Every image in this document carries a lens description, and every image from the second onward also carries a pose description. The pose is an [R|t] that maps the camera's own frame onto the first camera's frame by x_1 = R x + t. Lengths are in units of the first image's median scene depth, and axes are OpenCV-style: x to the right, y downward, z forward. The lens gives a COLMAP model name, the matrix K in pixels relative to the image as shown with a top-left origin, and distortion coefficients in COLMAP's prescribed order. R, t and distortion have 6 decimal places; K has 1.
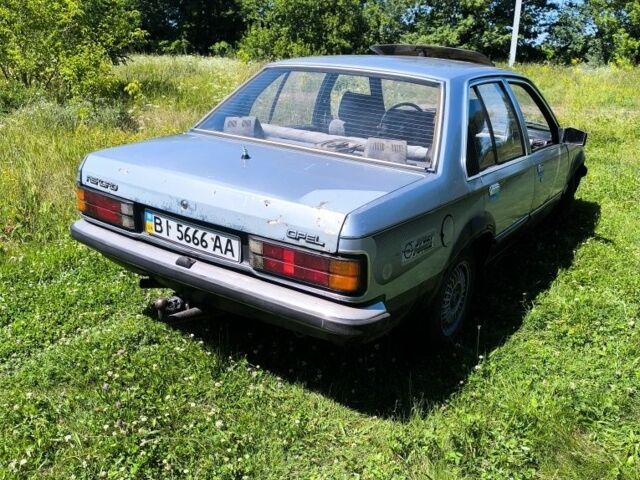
lens RADIAL K [[598.2, 0, 320.0], [0, 598.2, 240.0], [0, 0, 1]] dist [0.007647, 0.000199]
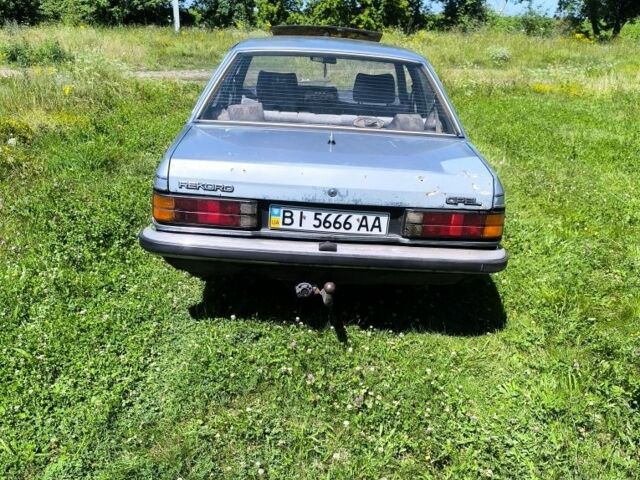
lens RADIAL K [[586.9, 0, 320.0], [0, 586.9, 240.0], [0, 0, 1]] dist [0.106922, -0.163064]
pose [[0.828923, -0.198486, 0.522963, -0.779955], [0.166498, 0.980100, 0.108081, -0.090215], [-0.534009, -0.002518, 0.845475, 0.122824]]
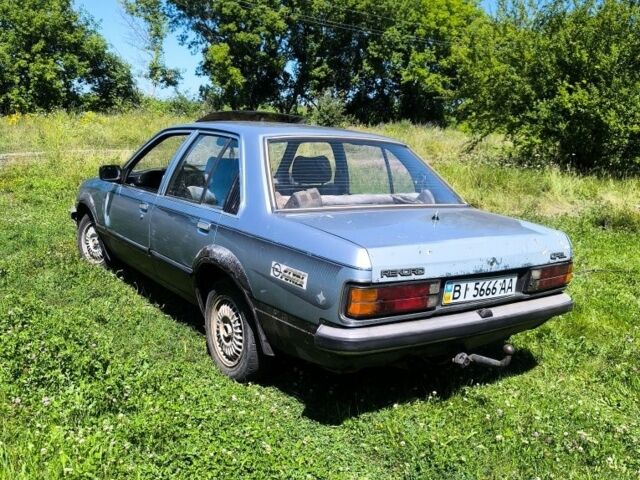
lens RADIAL K [[598.2, 0, 320.0], [0, 598.2, 240.0], [0, 0, 1]] dist [0.007647, 0.000199]
pose [[0.371904, -0.200433, 0.906374, -1.339451], [0.252827, 0.961368, 0.108854, -0.298470], [-0.893178, 0.188673, 0.408211, 0.788247]]
